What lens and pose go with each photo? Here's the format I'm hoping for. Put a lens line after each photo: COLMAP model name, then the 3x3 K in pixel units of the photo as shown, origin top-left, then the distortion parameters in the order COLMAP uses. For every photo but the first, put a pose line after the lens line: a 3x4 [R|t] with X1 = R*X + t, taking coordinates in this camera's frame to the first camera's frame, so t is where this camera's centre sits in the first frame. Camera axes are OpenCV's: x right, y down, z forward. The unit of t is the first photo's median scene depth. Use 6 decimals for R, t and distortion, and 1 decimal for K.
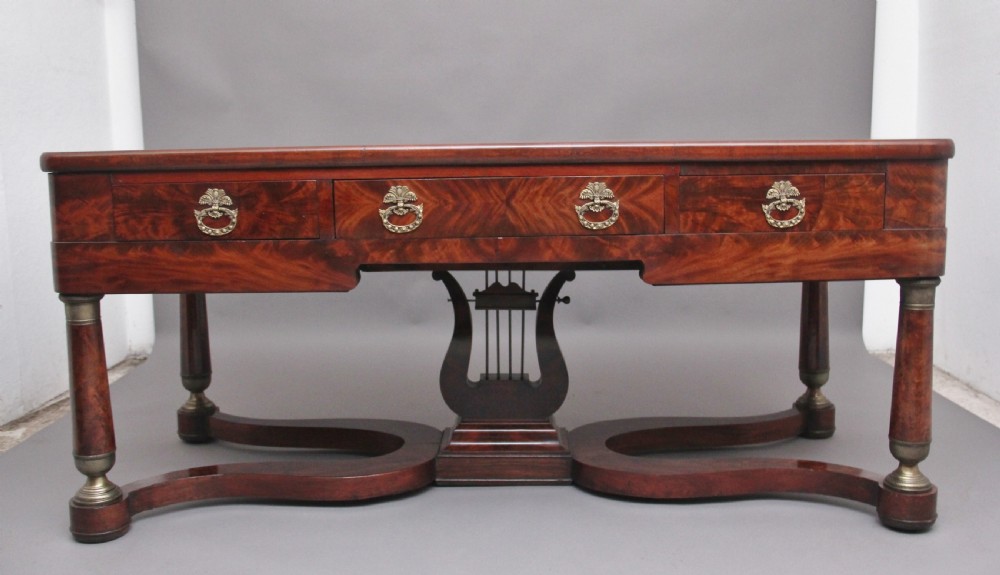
lens RADIAL K [[970.3, 0, 487.7], [0, 970.3, 290.1], [0, 0, 1]] dist [-0.091903, -0.008594]
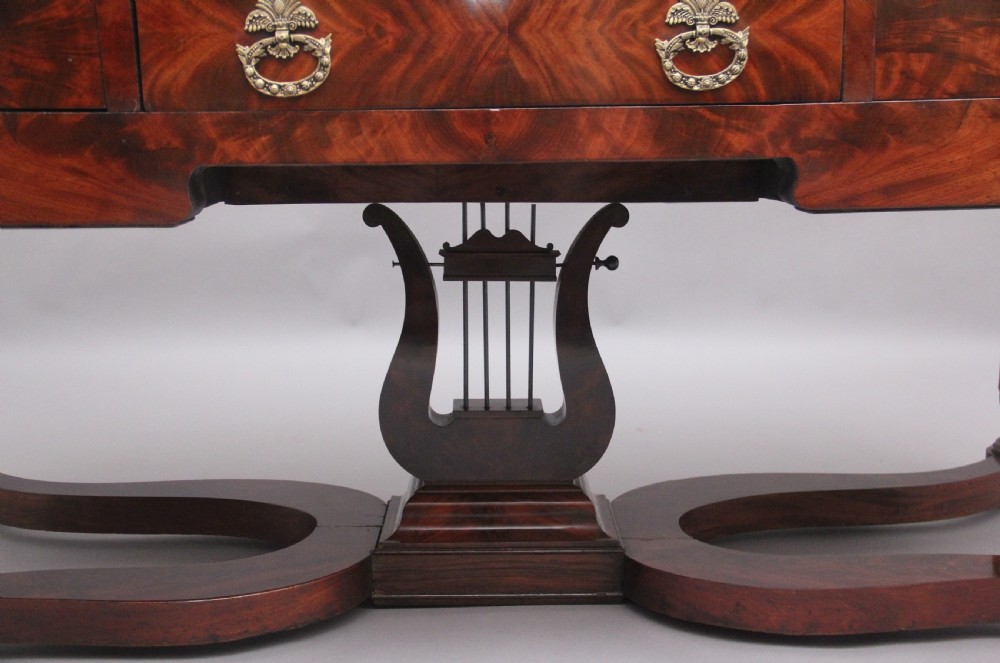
lens RADIAL K [[1171.7, 0, 500.0], [0, 1171.7, 331.5], [0, 0, 1]] dist [-0.019406, 0.224442]
pose [[0.999341, -0.004544, 0.036018, -0.006283], [0.003706, 0.999722, 0.023289, 0.040822], [-0.036114, -0.023140, 0.999080, 0.426299]]
